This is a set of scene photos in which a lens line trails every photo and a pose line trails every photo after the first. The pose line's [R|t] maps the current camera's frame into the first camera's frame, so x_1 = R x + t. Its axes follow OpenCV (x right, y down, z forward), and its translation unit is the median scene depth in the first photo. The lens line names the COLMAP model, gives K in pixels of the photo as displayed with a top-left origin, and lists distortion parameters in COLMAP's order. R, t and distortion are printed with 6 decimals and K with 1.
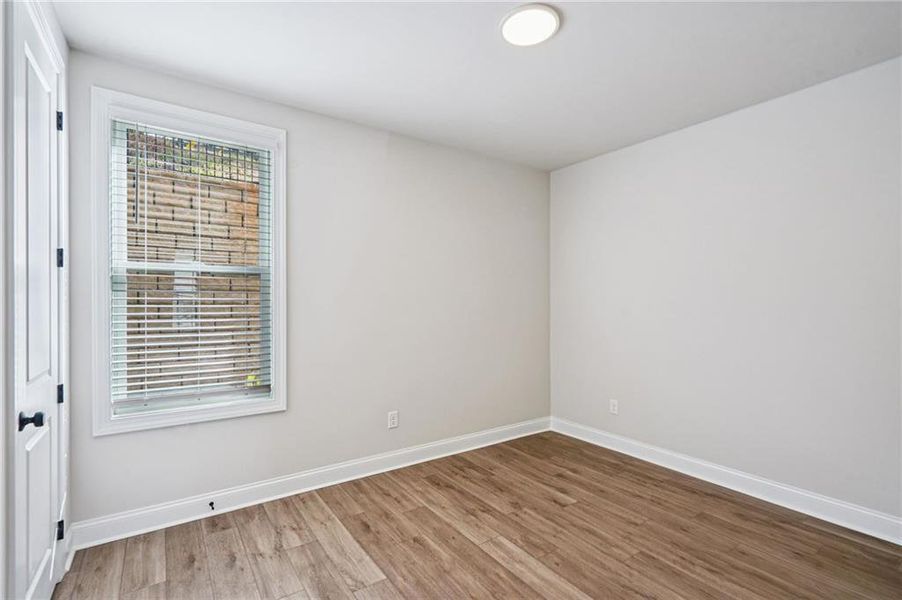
lens RADIAL K [[414.6, 0, 451.7], [0, 414.6, 302.4], [0, 0, 1]] dist [0.002099, -0.000083]
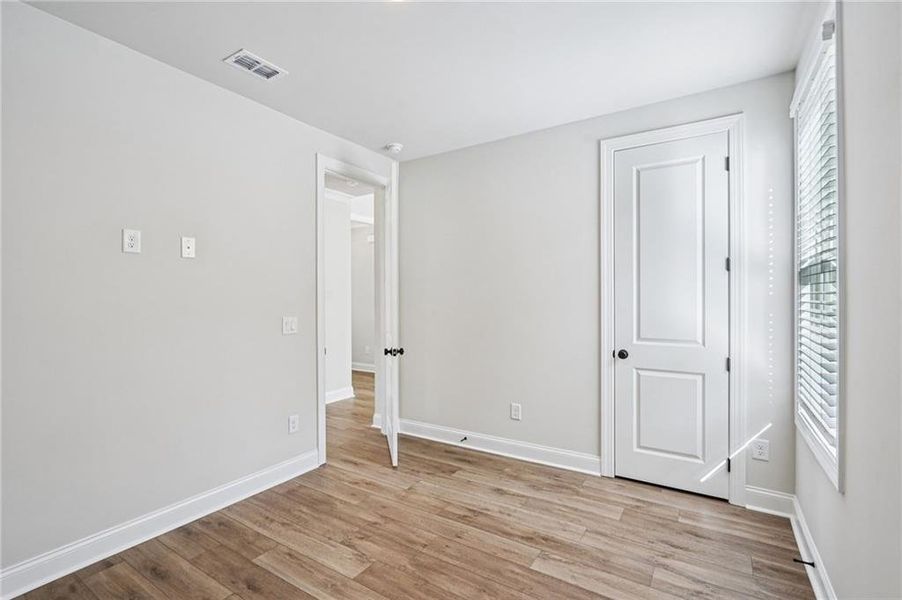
lens RADIAL K [[414.6, 0, 450.7], [0, 414.6, 298.9], [0, 0, 1]] dist [0.002099, -0.000083]
pose [[-0.922099, 0.003641, -0.386937, 0.391426], [0.003522, 0.999993, 0.001017, -0.001918], [0.386938, -0.000425, -0.922106, 1.755715]]
